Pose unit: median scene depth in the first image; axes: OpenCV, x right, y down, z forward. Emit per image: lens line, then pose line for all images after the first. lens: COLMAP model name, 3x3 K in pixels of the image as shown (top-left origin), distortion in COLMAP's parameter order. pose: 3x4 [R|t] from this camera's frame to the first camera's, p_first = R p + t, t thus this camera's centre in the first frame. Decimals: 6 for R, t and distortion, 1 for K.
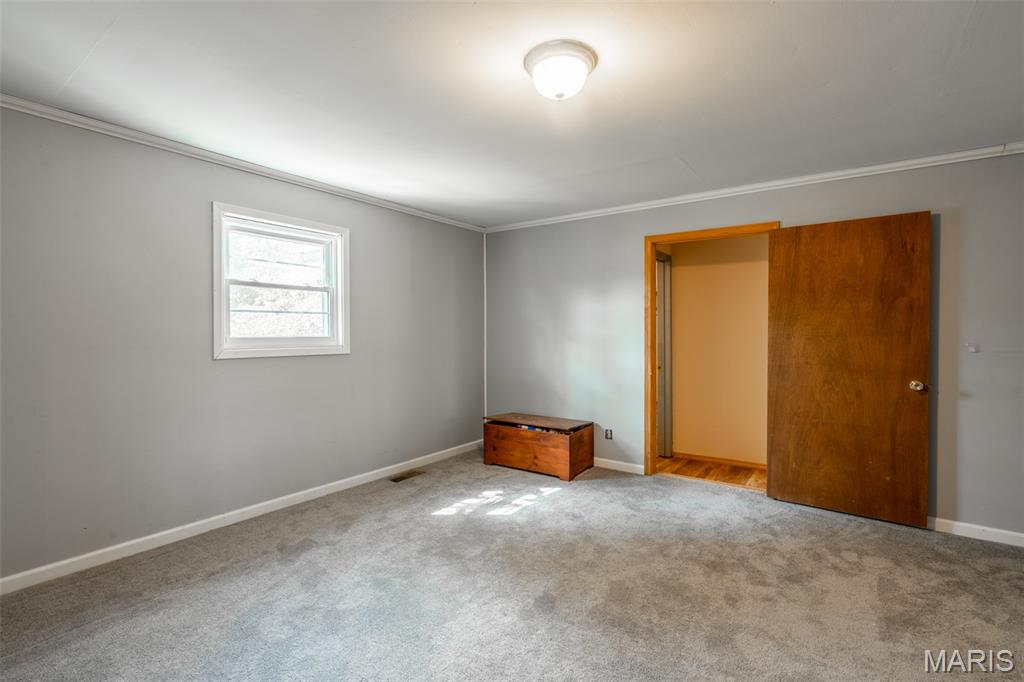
lens RADIAL K [[473.9, 0, 513.7], [0, 473.9, 336.7], [0, 0, 1]] dist [-0.002620, 0.001480]
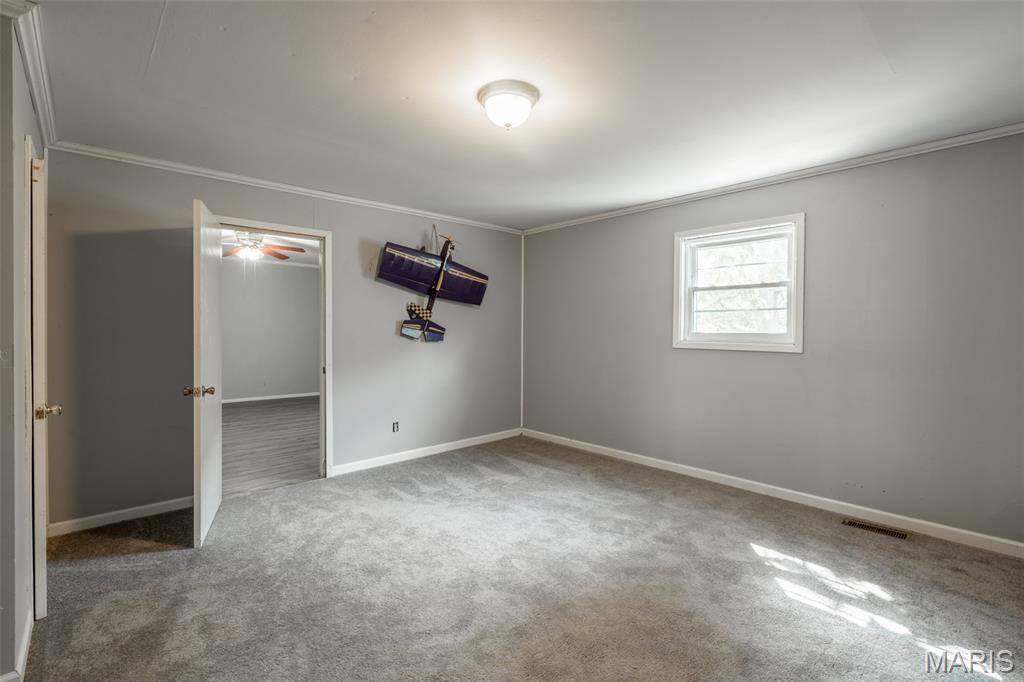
lens RADIAL K [[473.9, 0, 511.8], [0, 473.9, 336.3], [0, 0, 1]] dist [-0.002620, 0.001480]
pose [[-0.202507, 0.010735, -0.979222, 0.667600], [-0.018731, 0.999715, 0.014833, 0.001879], [0.979102, 0.021346, -0.202248, 0.680692]]
